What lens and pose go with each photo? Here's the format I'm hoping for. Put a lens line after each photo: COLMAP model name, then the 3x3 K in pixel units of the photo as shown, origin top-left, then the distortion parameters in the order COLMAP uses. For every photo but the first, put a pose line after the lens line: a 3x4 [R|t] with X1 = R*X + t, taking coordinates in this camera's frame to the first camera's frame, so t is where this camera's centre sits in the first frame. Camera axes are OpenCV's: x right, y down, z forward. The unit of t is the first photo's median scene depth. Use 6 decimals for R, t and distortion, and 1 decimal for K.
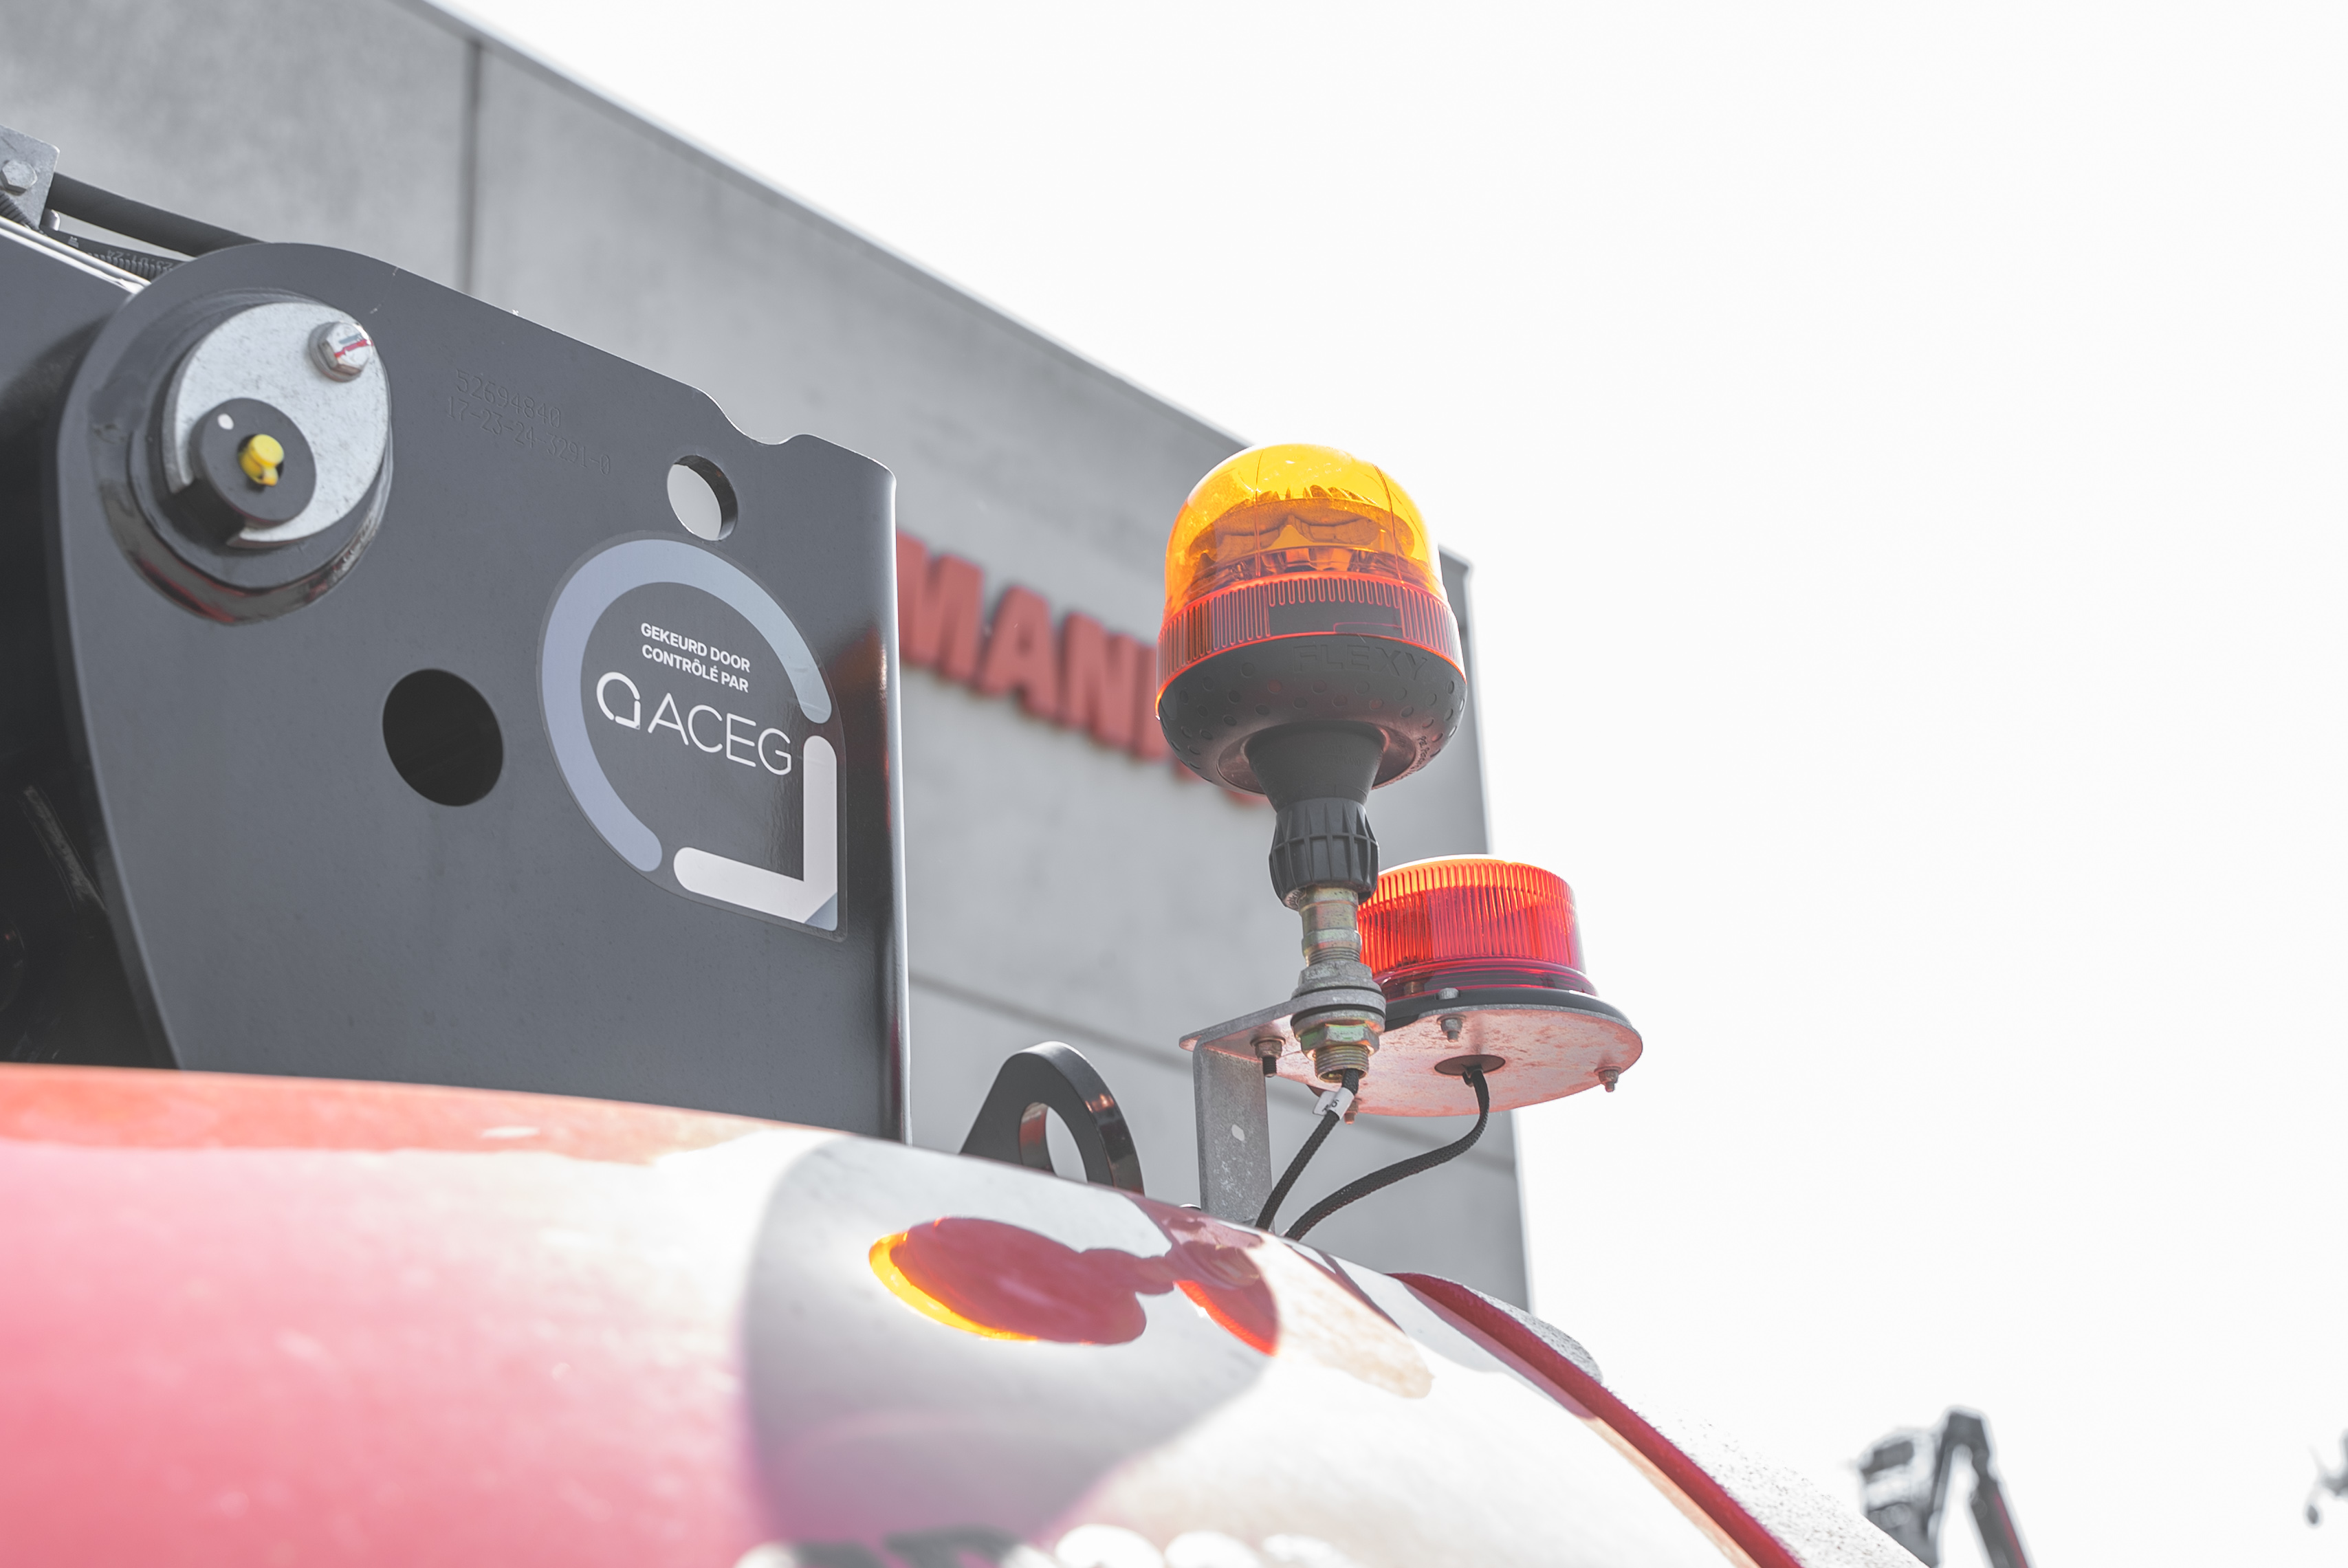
lens RADIAL K [[3170.0, 0, 1179.5], [0, 3170.0, 785.4], [0, 0, 1]] dist [-0.011437, 0.000000]
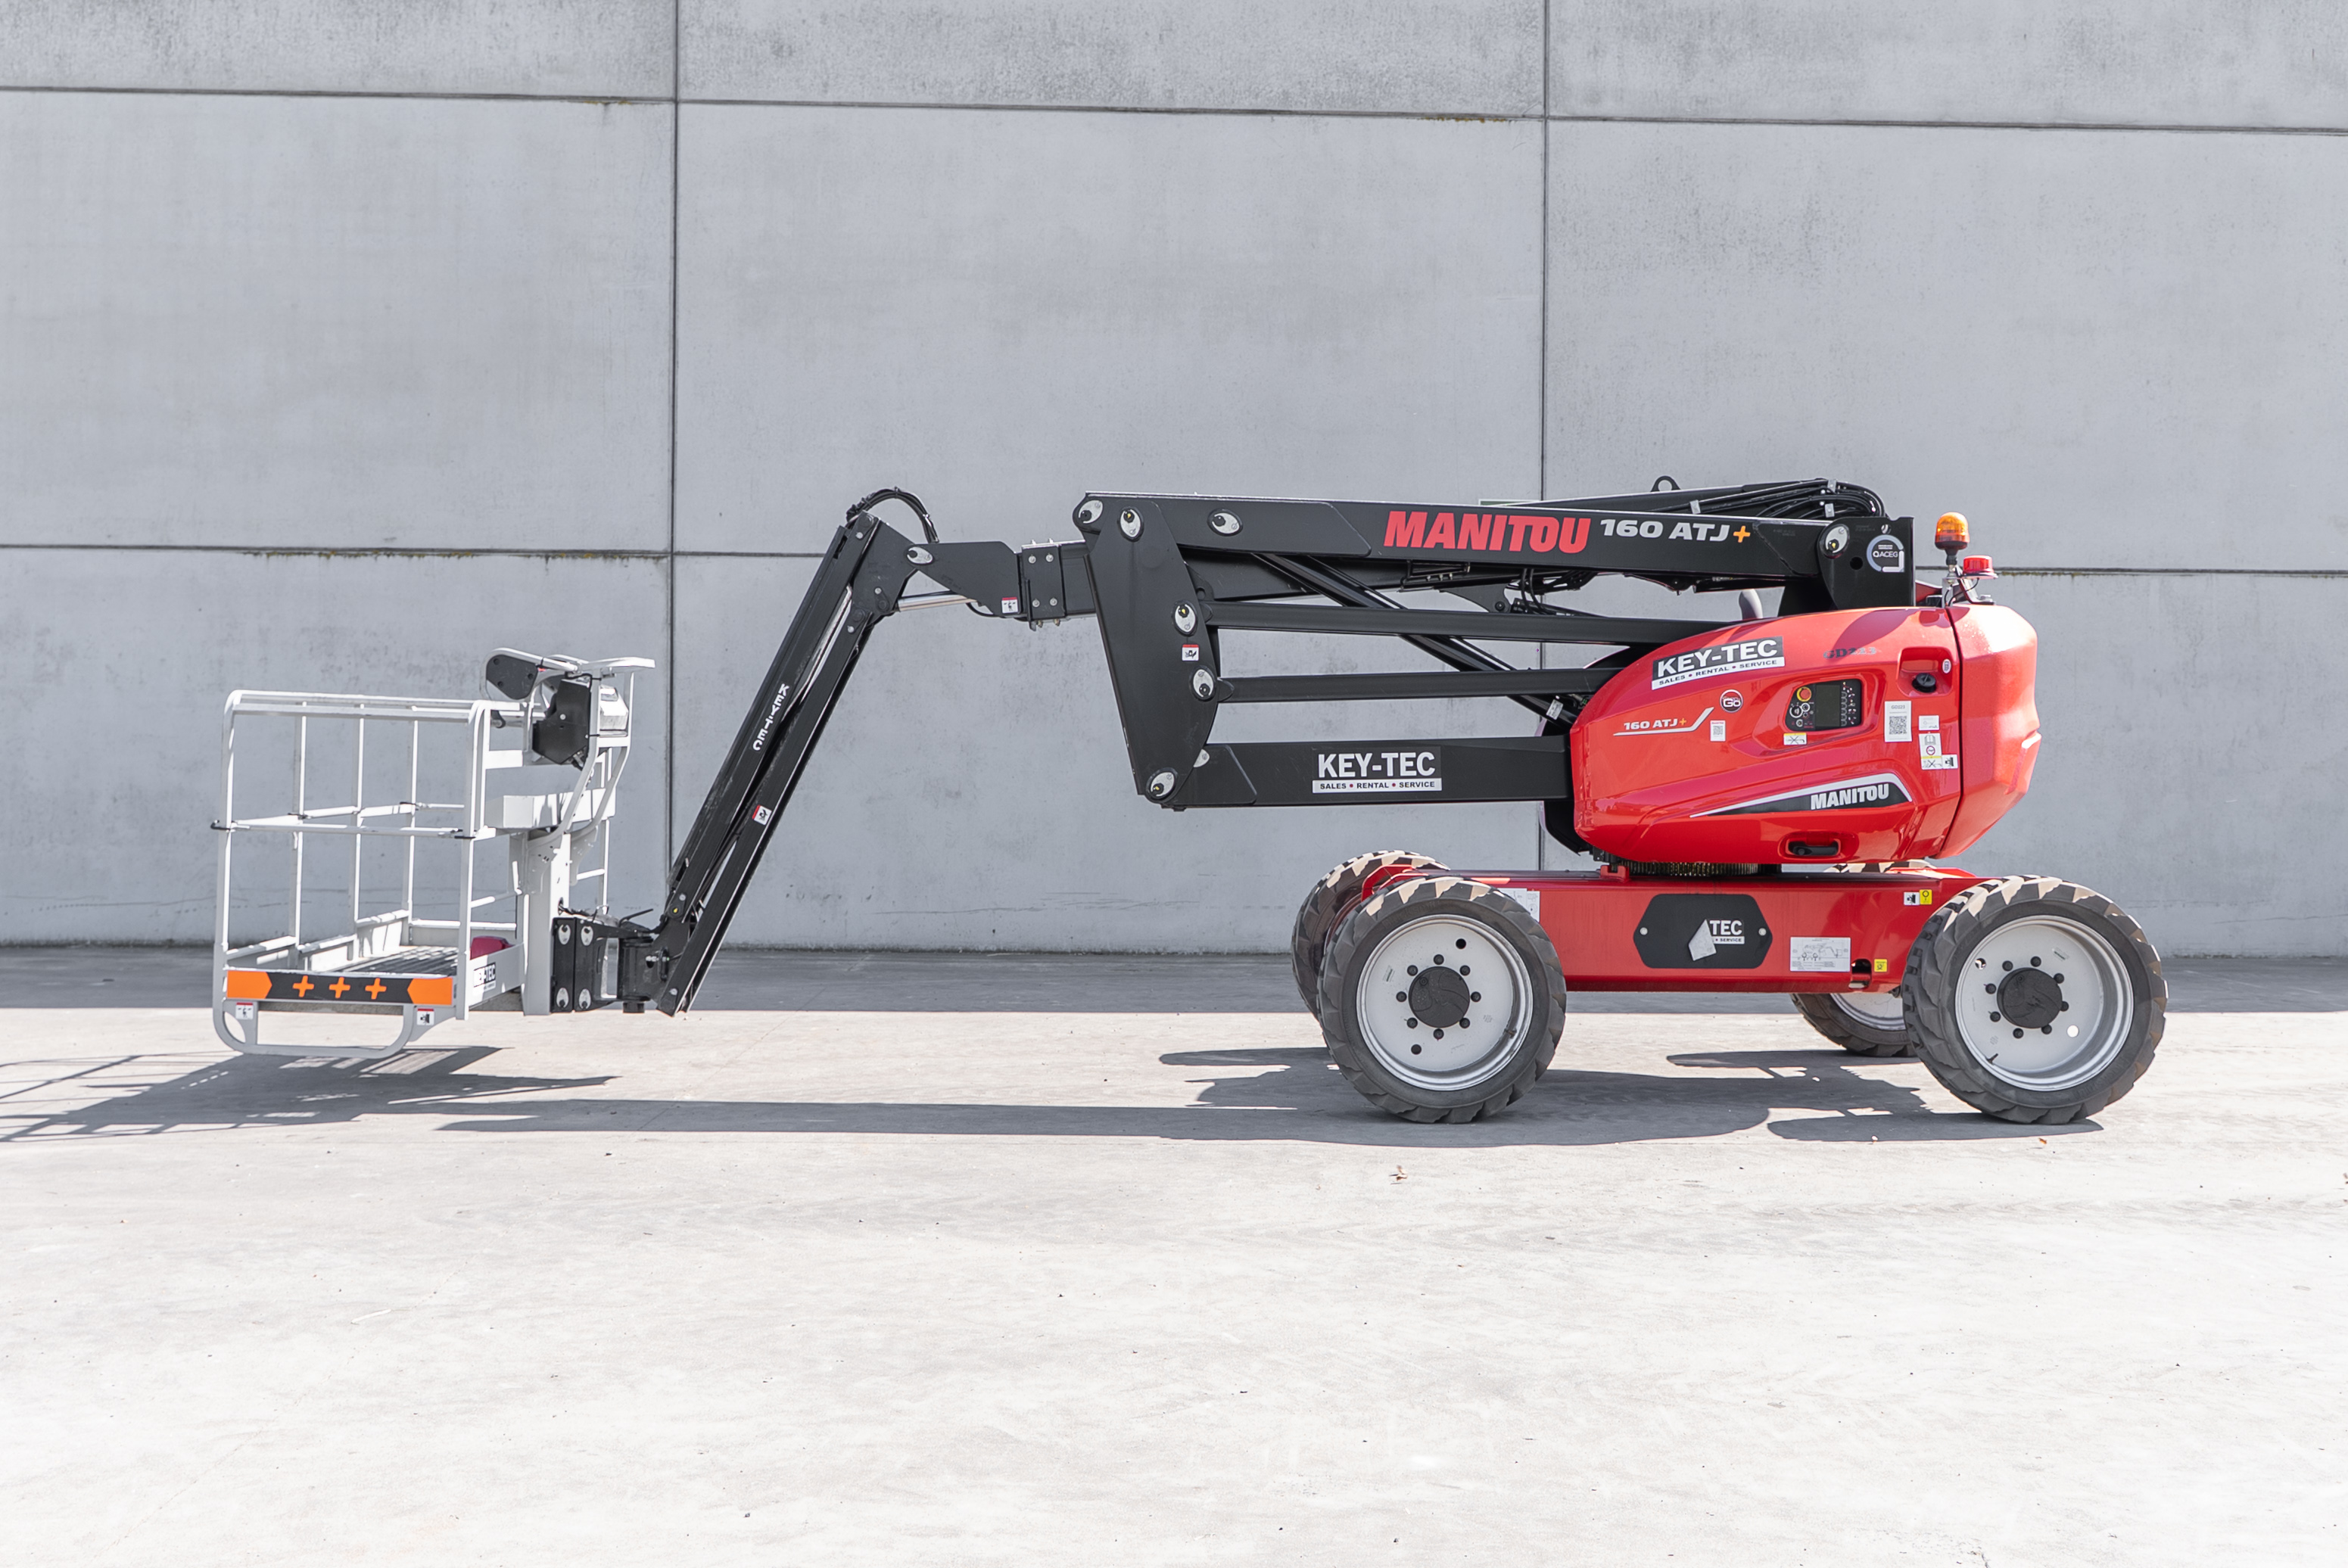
lens RADIAL K [[2535.9, 0, 1259.8], [0, 2535.9, 772.3], [0, 0, 1]] dist [0.001485, 0.000000]
pose [[0.682114, 0.072252, -0.727668, 4.257211], [0.239532, 0.918127, 0.315700, -2.320941], [0.690902, -0.389643, 0.608961, -5.369859]]
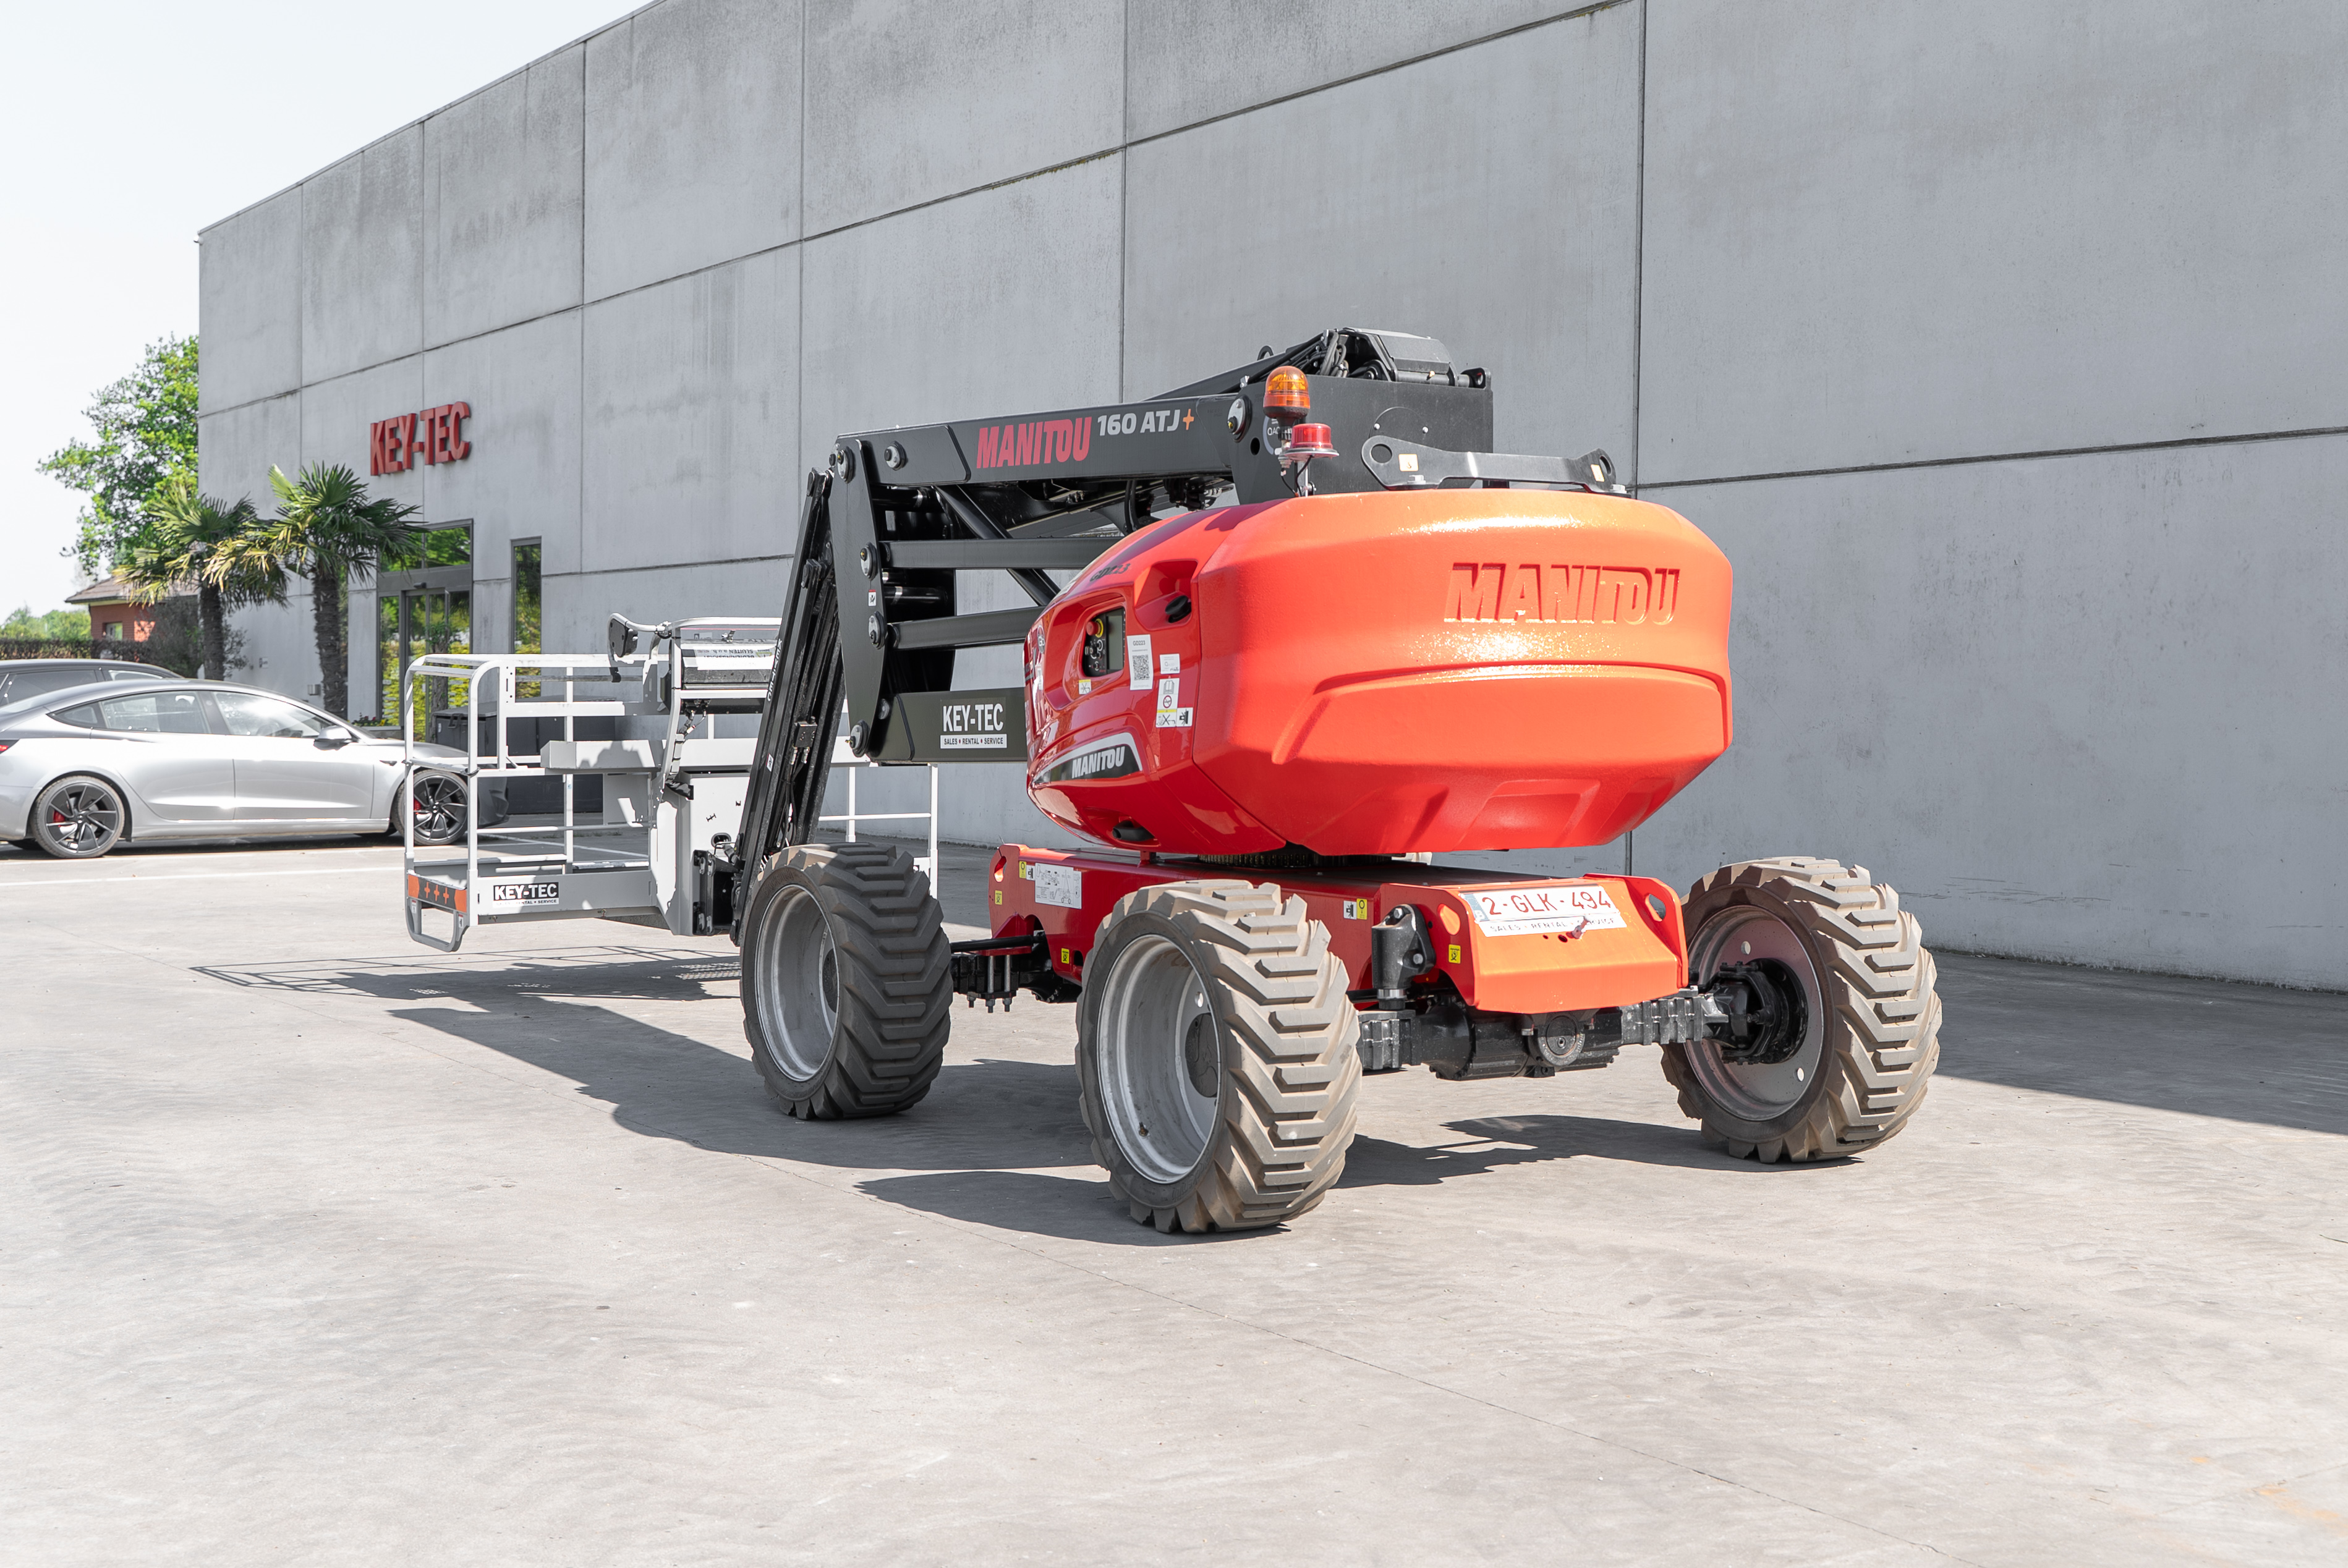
lens RADIAL K [[2743.5, 0, 1179.9], [0, 2743.5, 776.6], [0, 0, 1]] dist [-0.002804, 0.000000]
pose [[-0.265277, 0.092761, -0.959700, 5.830891], [0.387978, 0.921490, -0.018175, 0.721117], [0.882667, -0.377164, -0.280439, 2.195498]]
